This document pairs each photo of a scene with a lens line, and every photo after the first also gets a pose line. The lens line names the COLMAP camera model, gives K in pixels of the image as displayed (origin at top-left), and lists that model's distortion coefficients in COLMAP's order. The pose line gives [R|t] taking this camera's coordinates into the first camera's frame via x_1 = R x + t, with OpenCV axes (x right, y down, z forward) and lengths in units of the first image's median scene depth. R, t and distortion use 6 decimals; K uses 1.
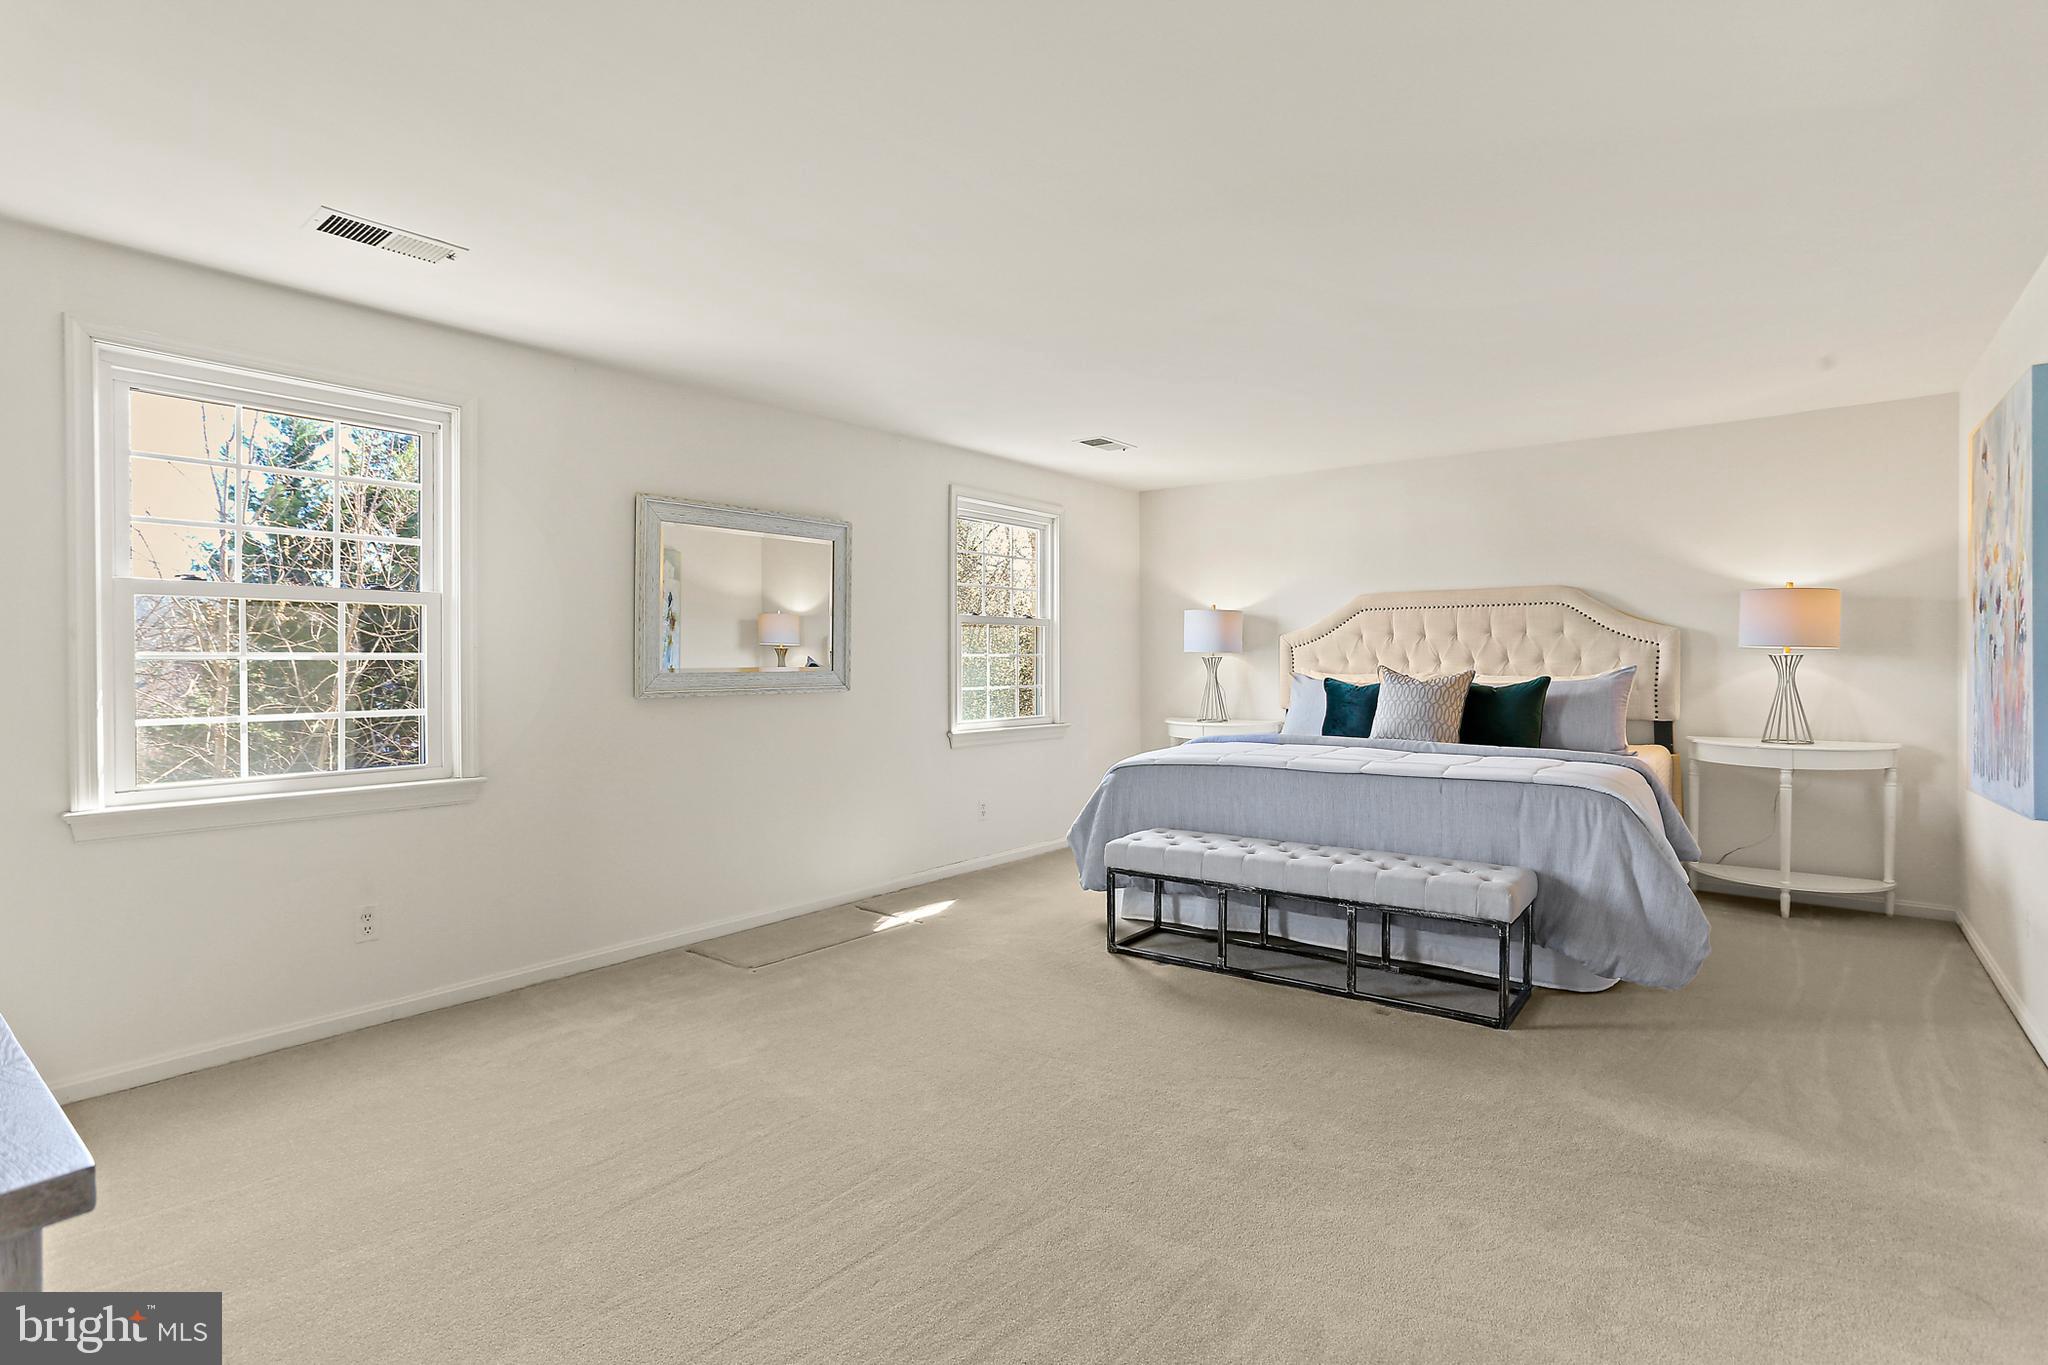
lens RADIAL K [[993.9, 0, 1031.6], [0, 993.9, 692.9], [0, 0, 1]] dist [-0.029717, 0.010398]
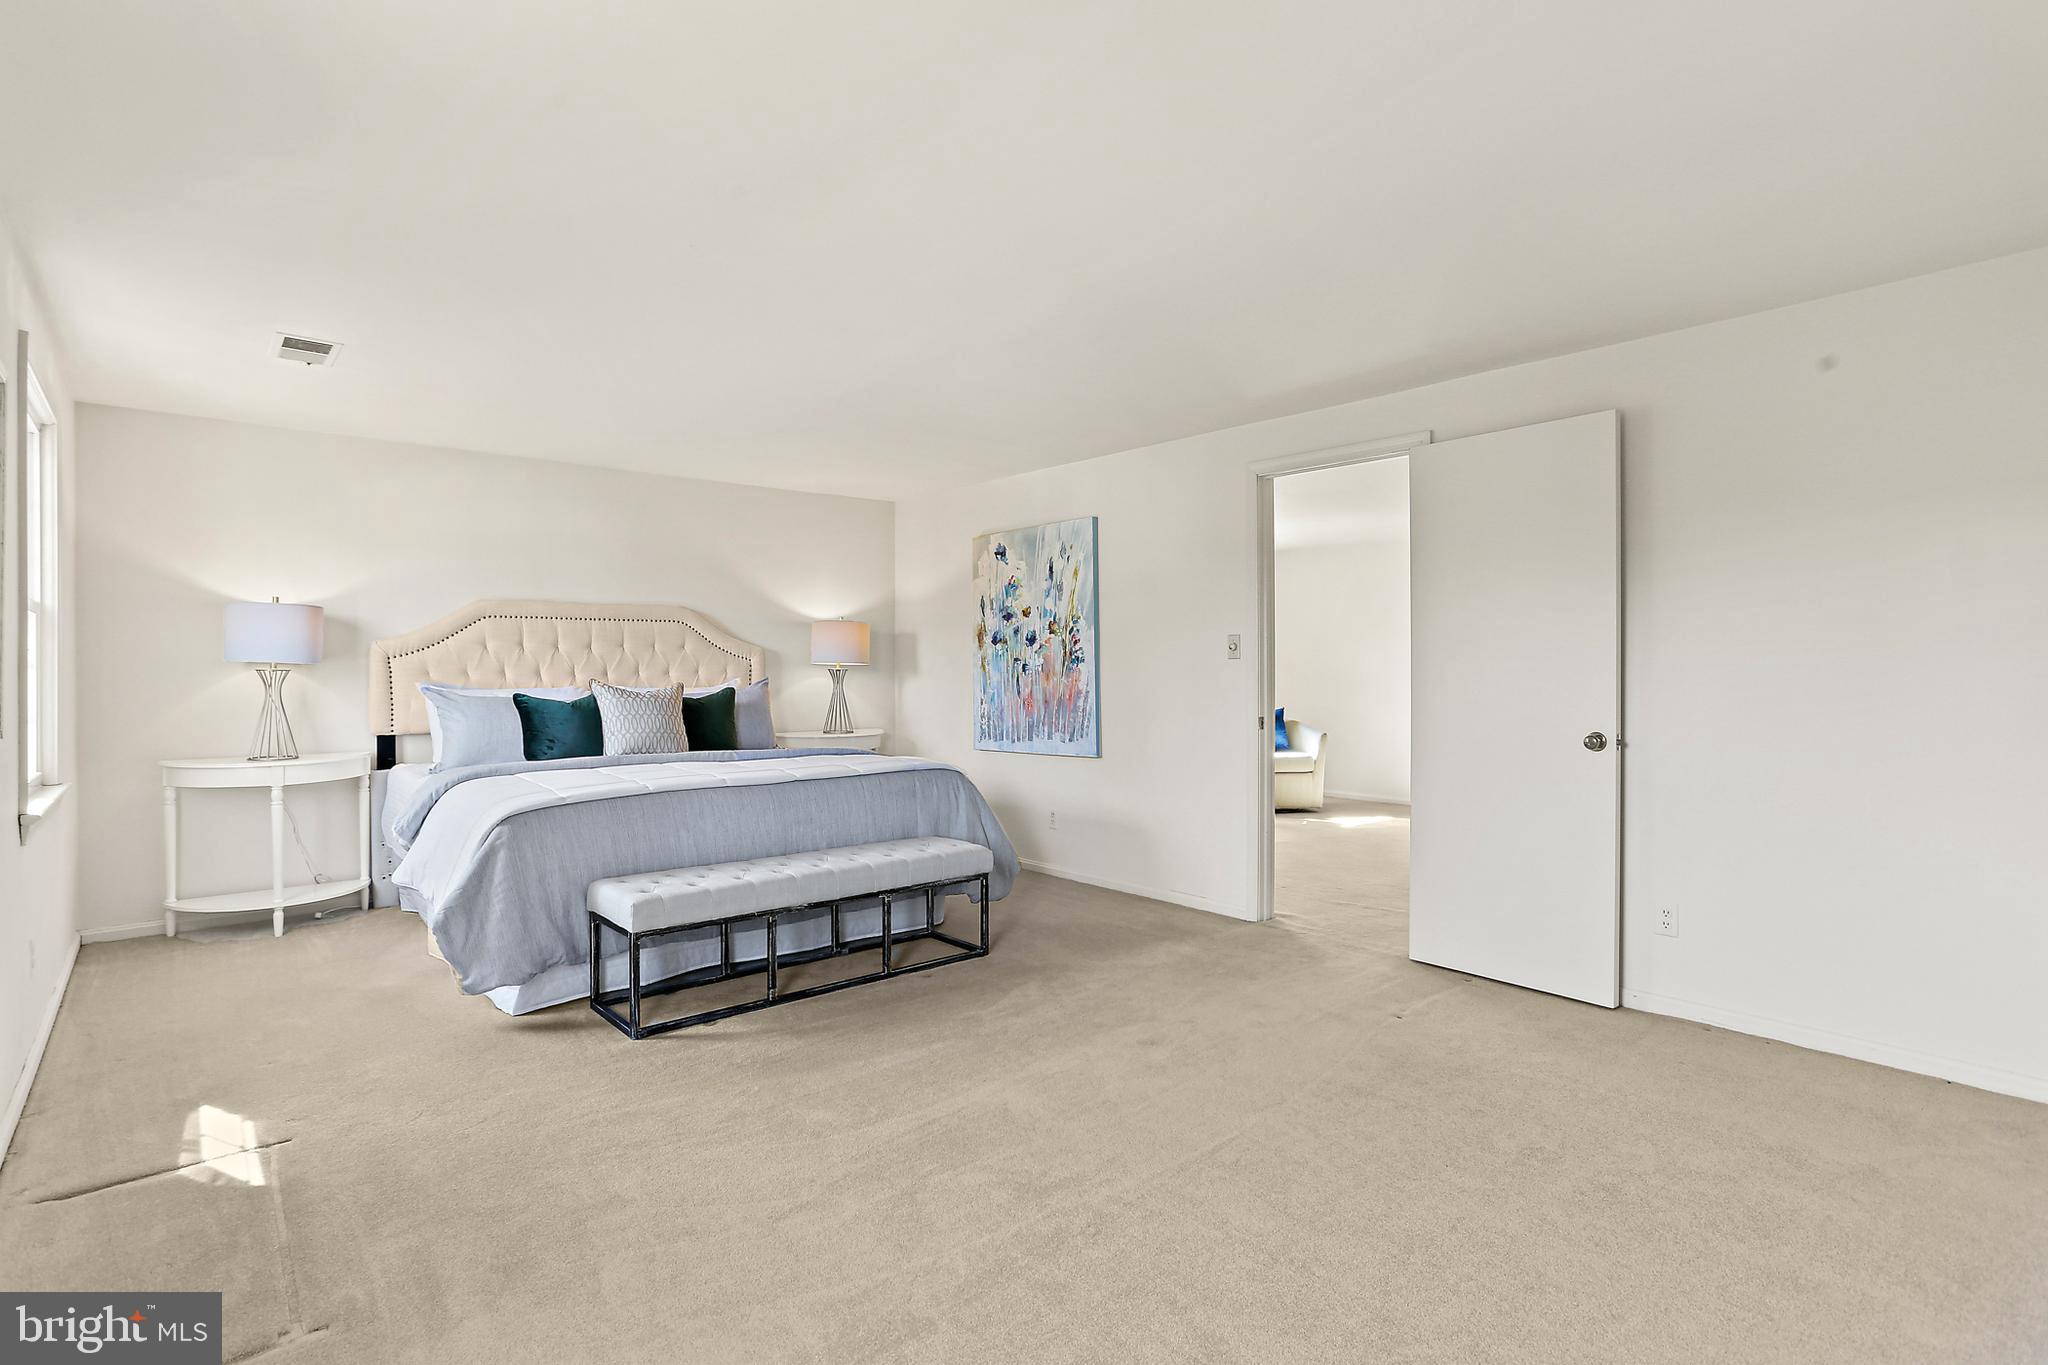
lens RADIAL K [[993.9, 0, 1042.5], [0, 993.9, 680.2], [0, 0, 1]] dist [-0.029717, 0.010398]
pose [[0.201667, -0.005863, 0.979437, -0.493415], [0.034550, 0.999402, -0.001132, -0.011098], [-0.978845, 0.034068, 0.201749, 0.403074]]
